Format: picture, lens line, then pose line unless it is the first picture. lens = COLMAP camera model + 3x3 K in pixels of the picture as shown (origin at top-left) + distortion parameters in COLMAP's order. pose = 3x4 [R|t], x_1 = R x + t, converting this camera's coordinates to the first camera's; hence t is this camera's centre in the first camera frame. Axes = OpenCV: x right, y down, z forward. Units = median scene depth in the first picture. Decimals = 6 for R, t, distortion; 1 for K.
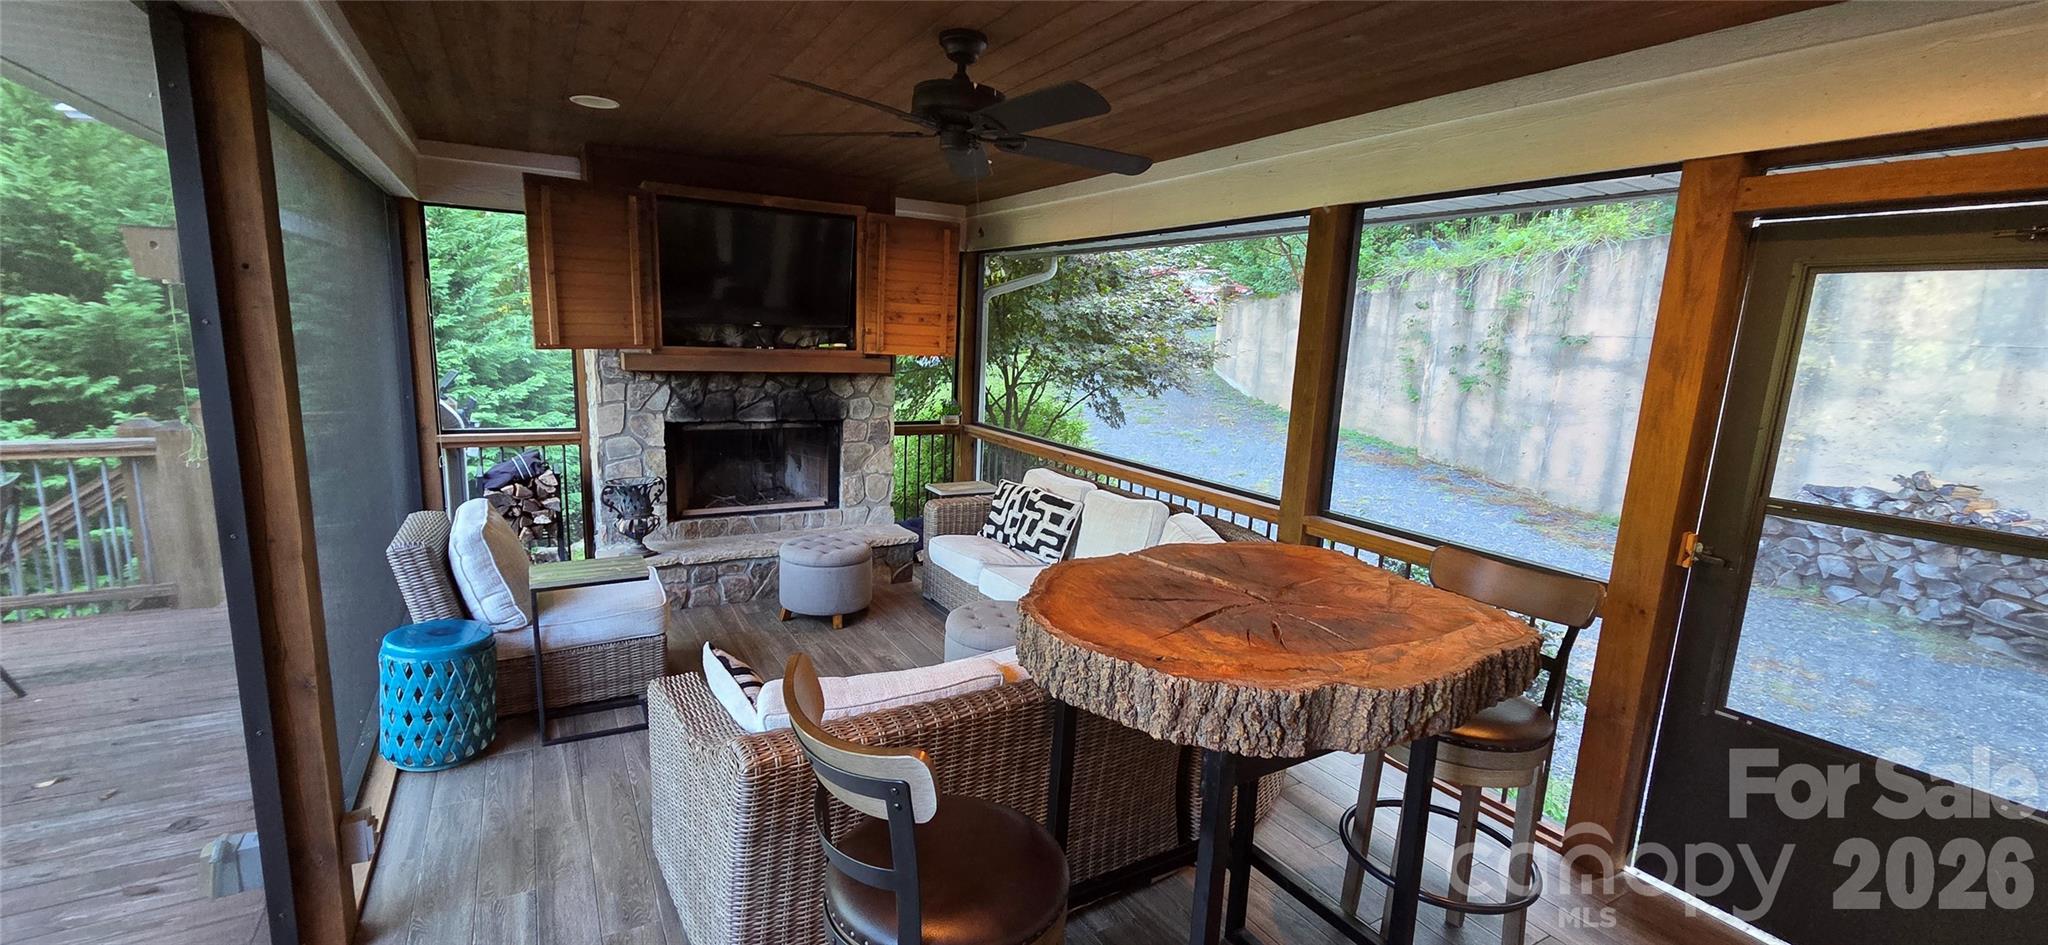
lens RADIAL K [[840.0, 0, 1022.6], [0, 840.0, 476.8], [0, 0, 1]] dist [0.007815, -0.000611]
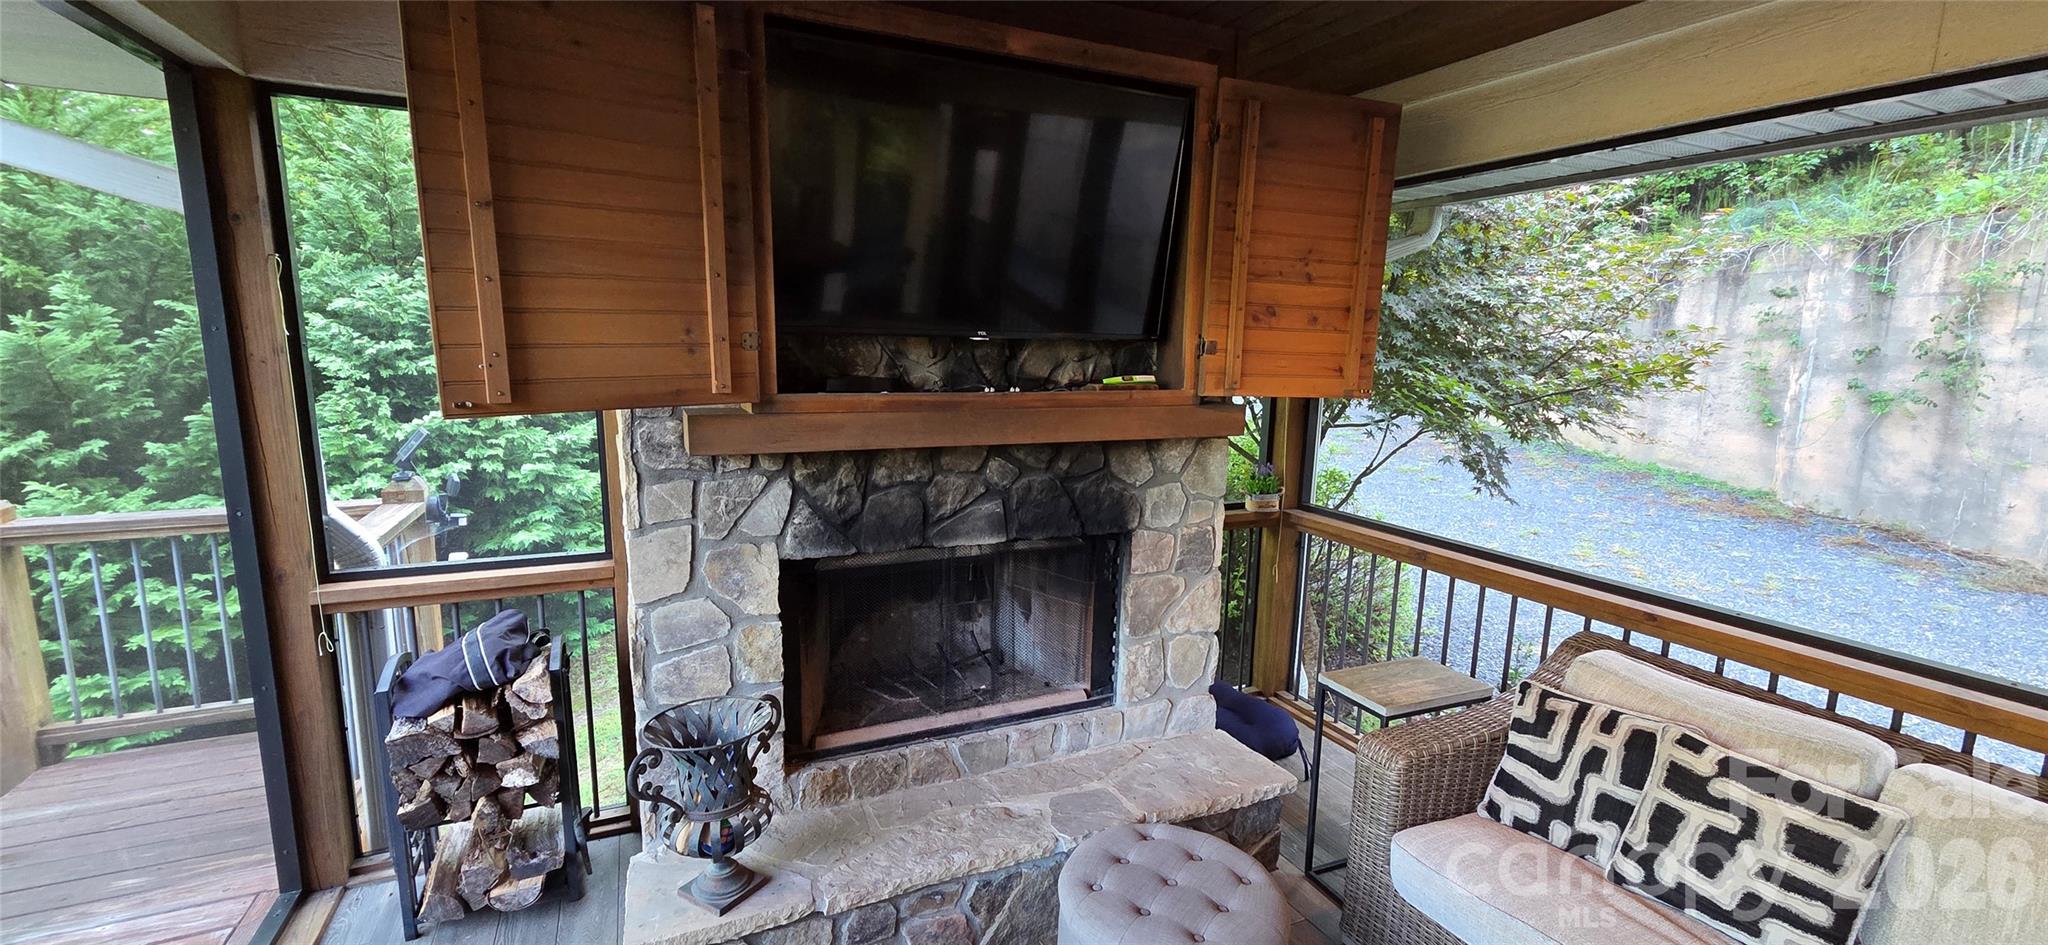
lens RADIAL K [[840.0, 0, 1021.7], [0, 840.0, 479.5], [0, 0, 1]] dist [0.007815, -0.000611]
pose [[0.994977, -0.006163, -0.099918, -0.243464], [0.005070, 0.999925, -0.011187, -0.098611], [0.099980, 0.010624, 0.994933, 0.547199]]
